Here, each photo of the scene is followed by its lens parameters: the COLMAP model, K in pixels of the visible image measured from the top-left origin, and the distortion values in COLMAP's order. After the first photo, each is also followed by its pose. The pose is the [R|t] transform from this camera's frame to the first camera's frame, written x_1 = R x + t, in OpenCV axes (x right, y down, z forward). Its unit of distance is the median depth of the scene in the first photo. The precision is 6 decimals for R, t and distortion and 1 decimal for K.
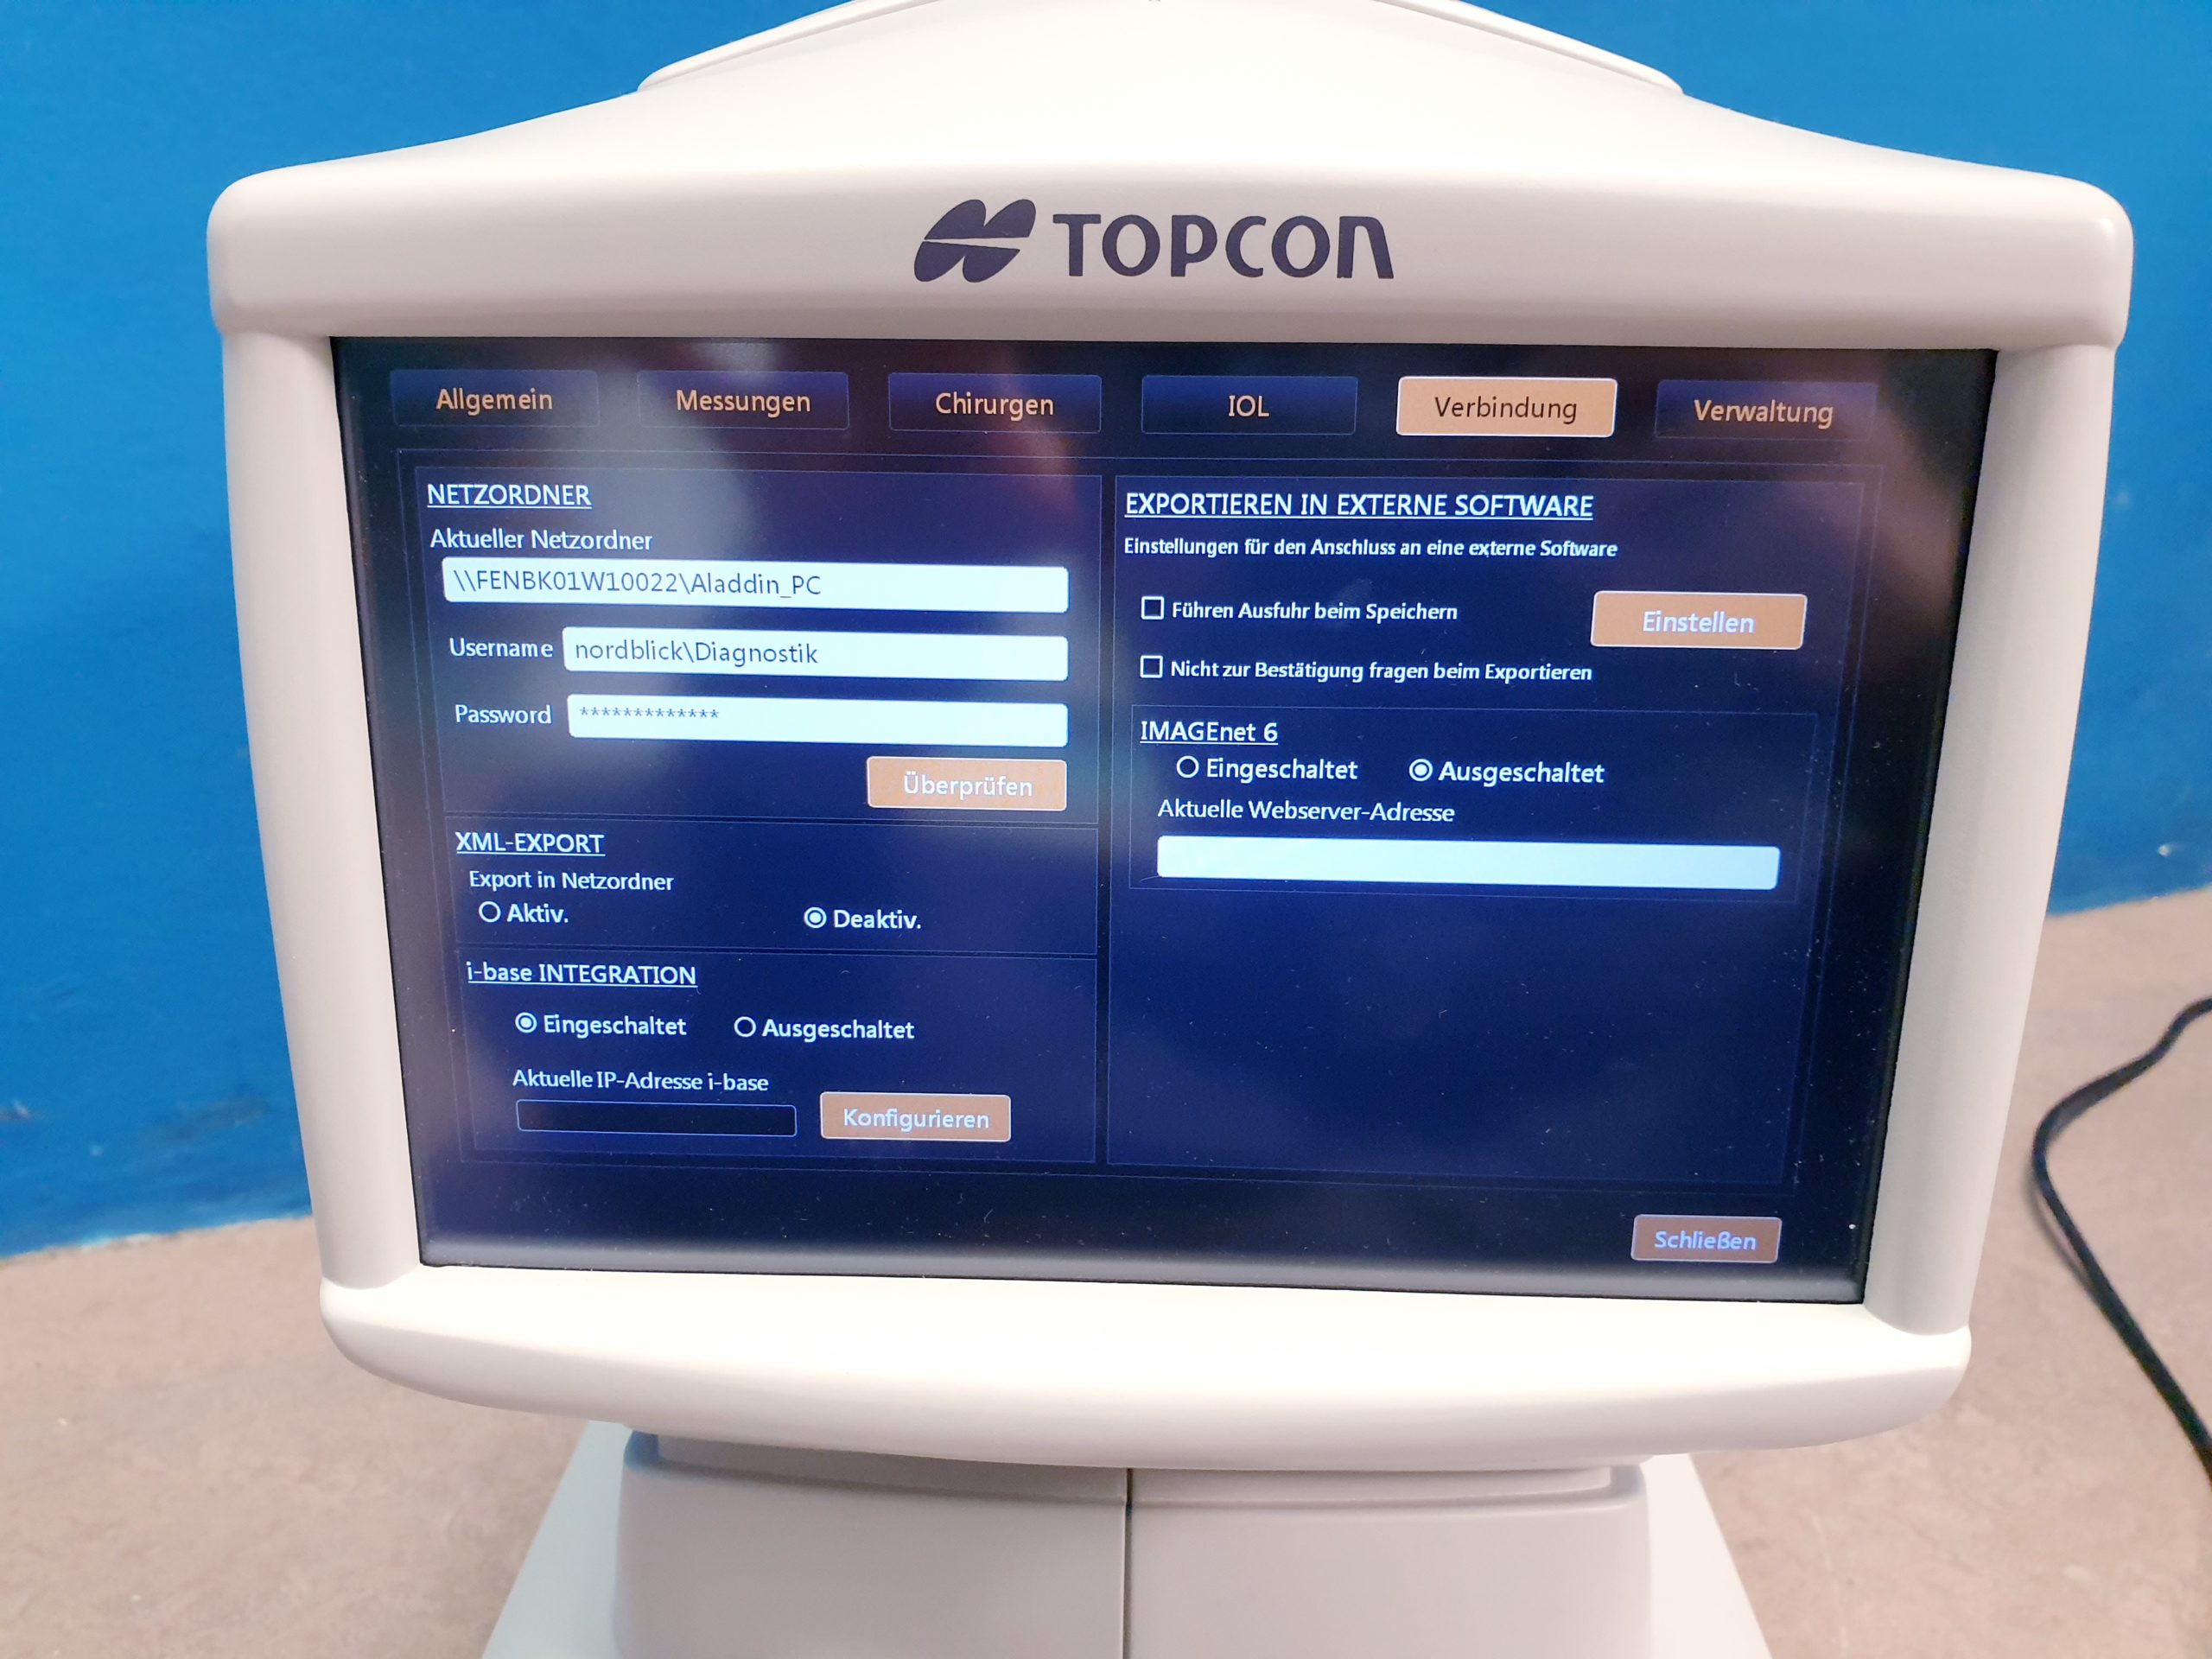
lens RADIAL K [[1763.6, 0, 1088.4], [0, 1763.6, 842.9], [0, 0, 1]] dist [-0.027101, 0.042186]
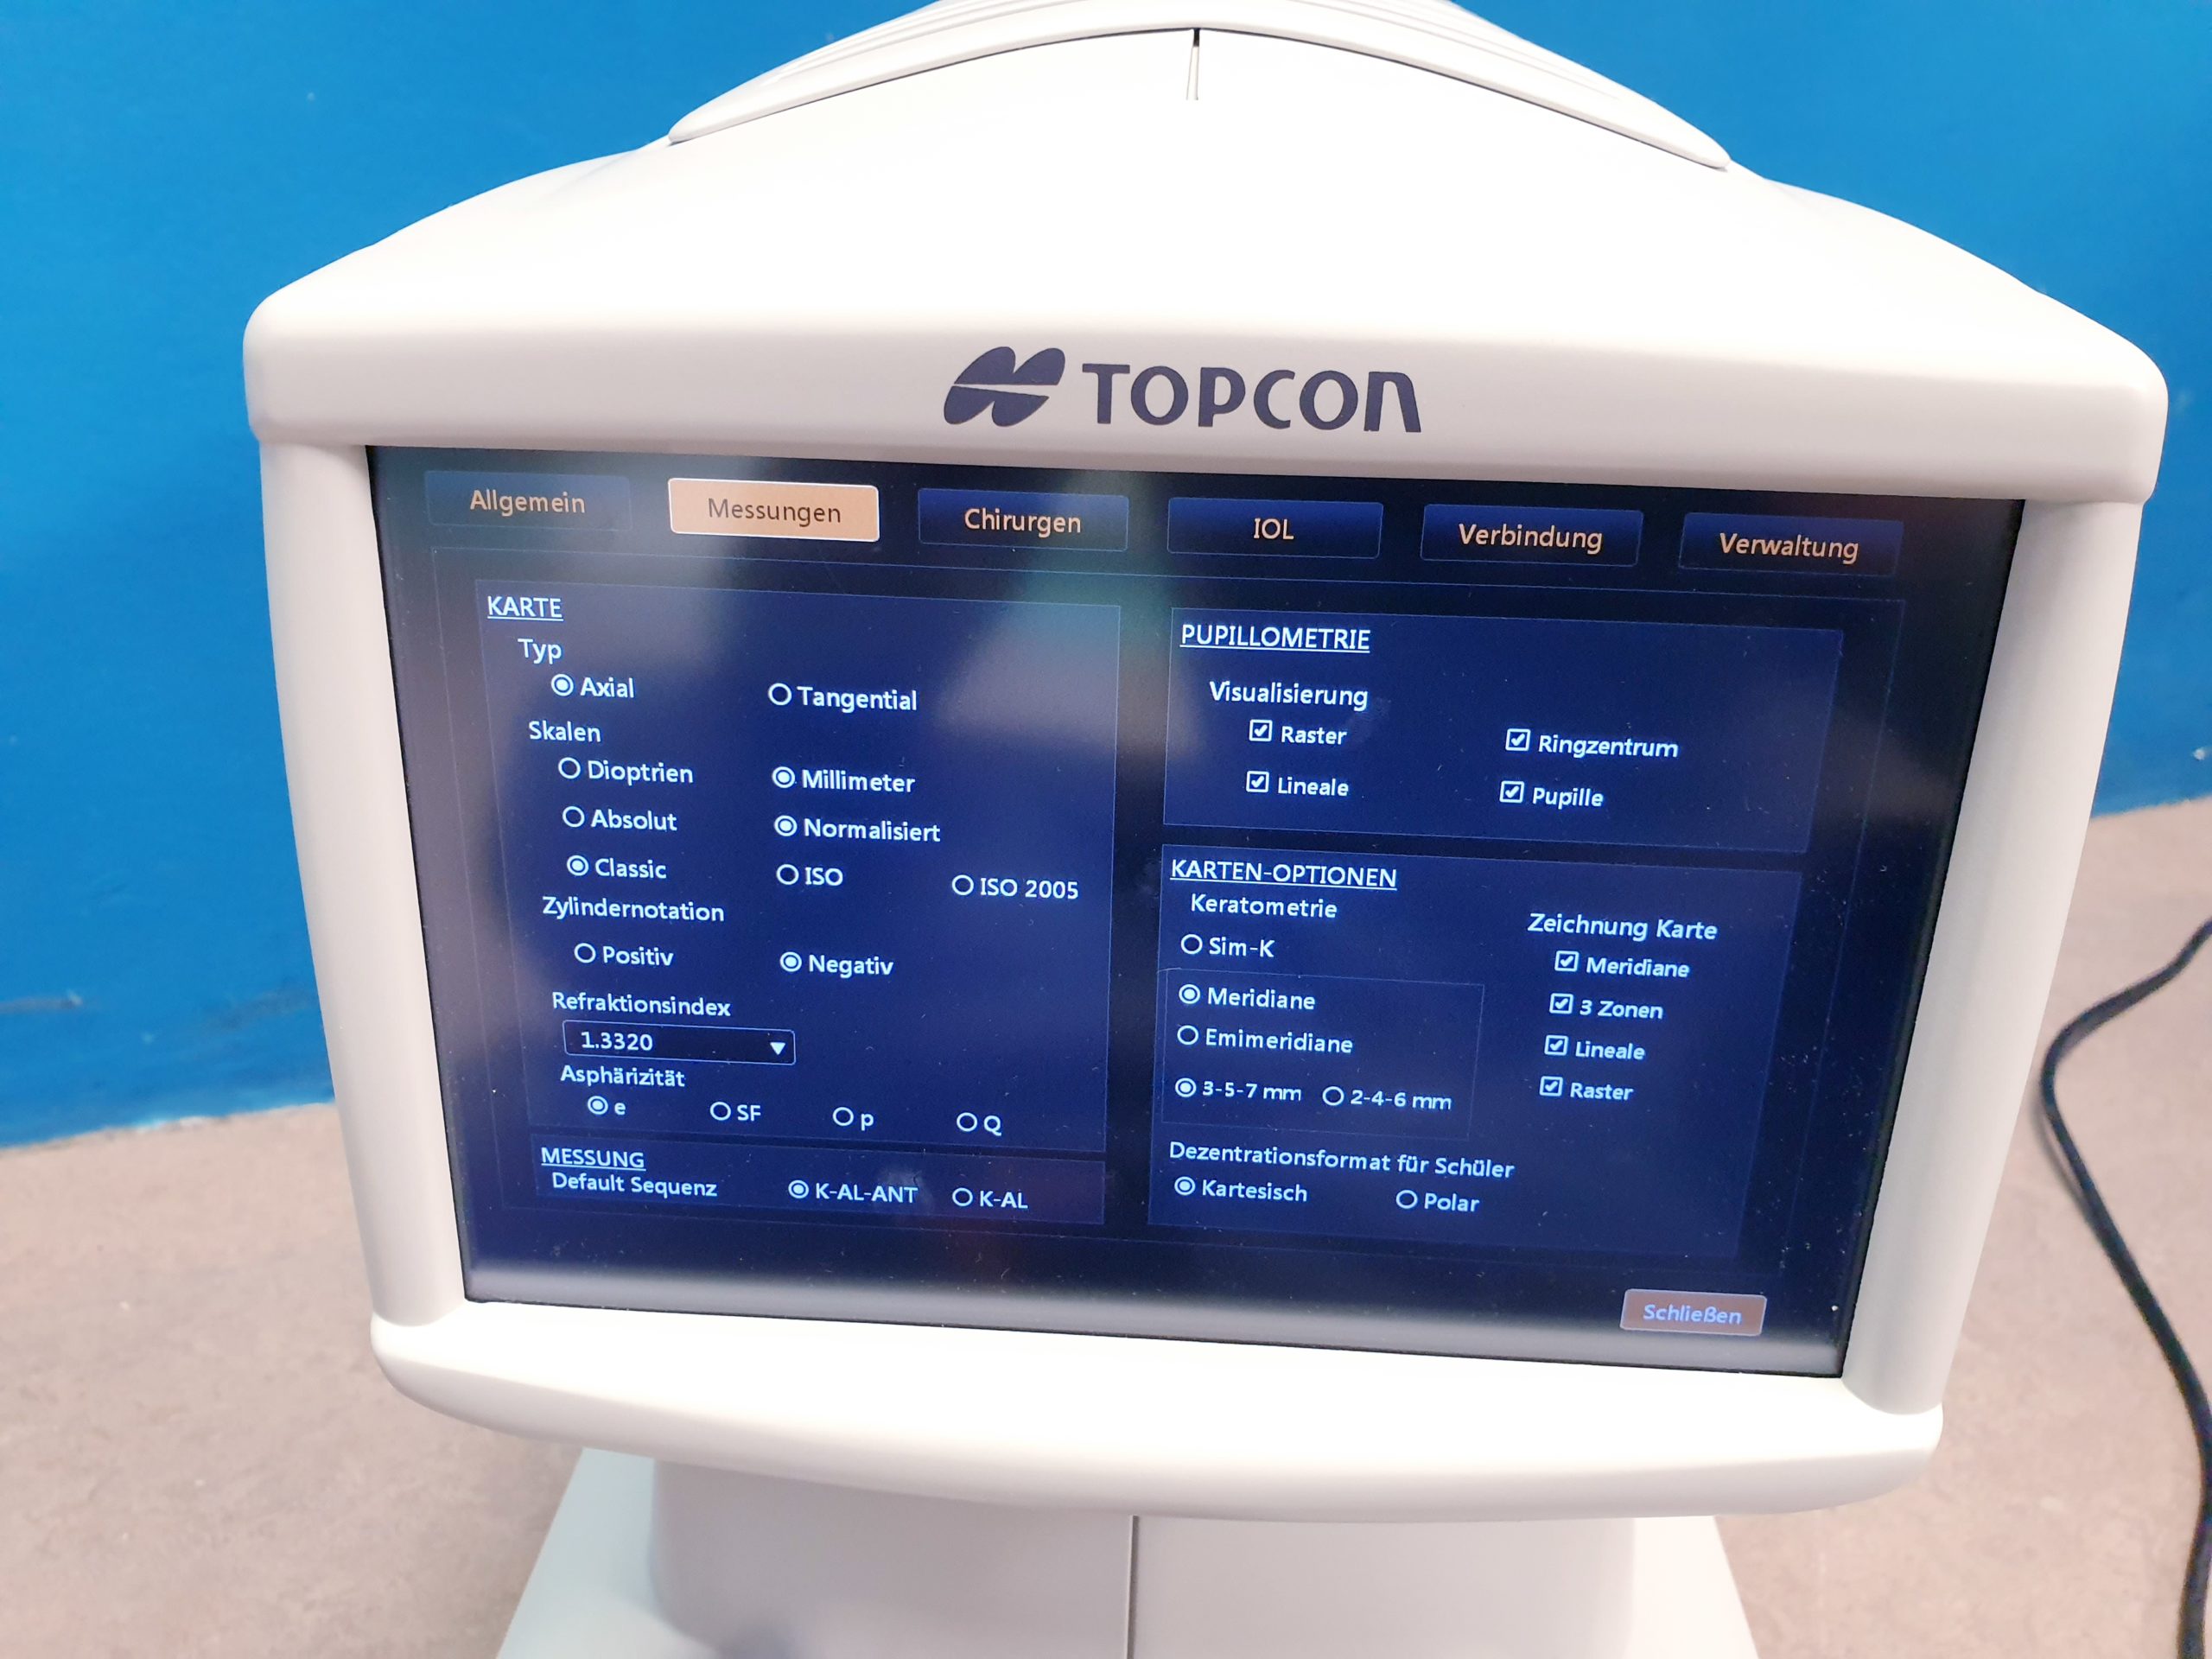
lens RADIAL K [[1763.6, 0, 1102.5], [0, 1763.6, 815.8], [0, 0, 1]] dist [-0.027101, 0.042186]
pose [[0.999705, 0.021541, -0.011184, 0.006617], [-0.020458, 0.995795, 0.089295, -0.154953], [0.013060, -0.089040, 0.995942, -0.015830]]
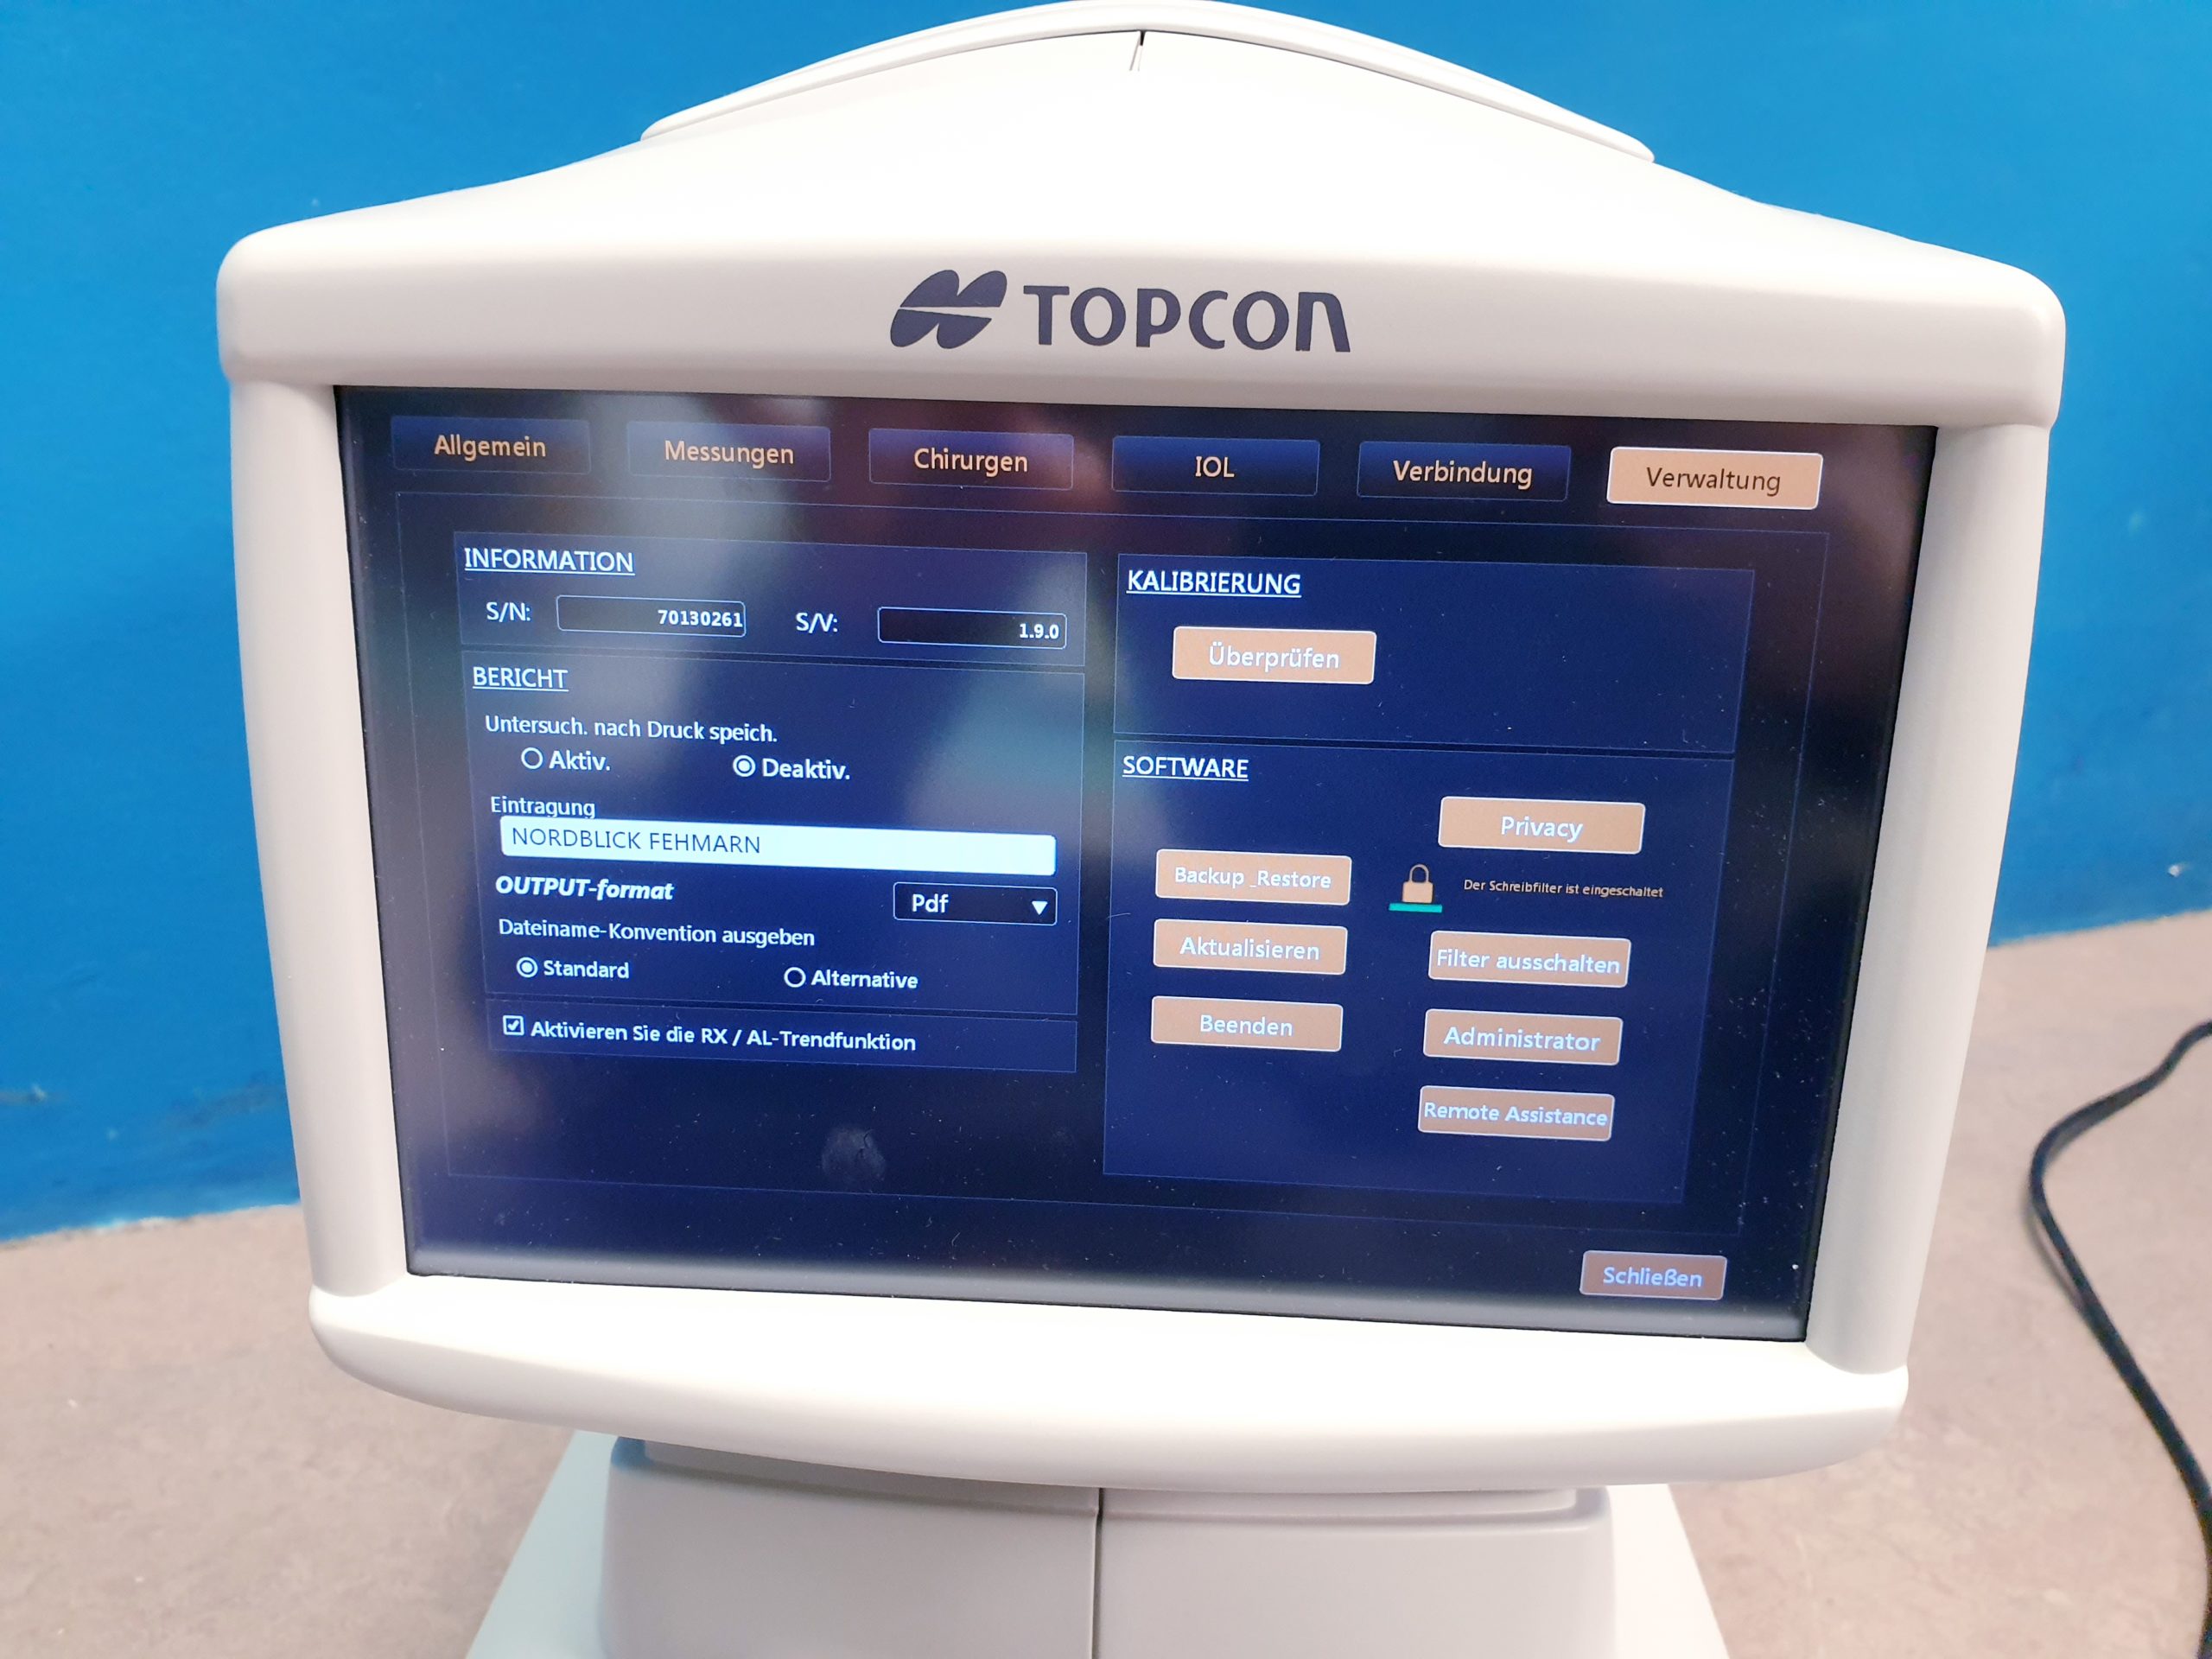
lens RADIAL K [[1763.6, 0, 1101.5], [0, 1763.6, 822.9], [0, 0, 1]] dist [-0.027101, 0.042186]
pose [[0.999792, 0.018455, -0.008692, 0.033239], [-0.018499, 0.999816, -0.005000, -0.028353], [0.008598, 0.005160, 0.999950, -0.032335]]
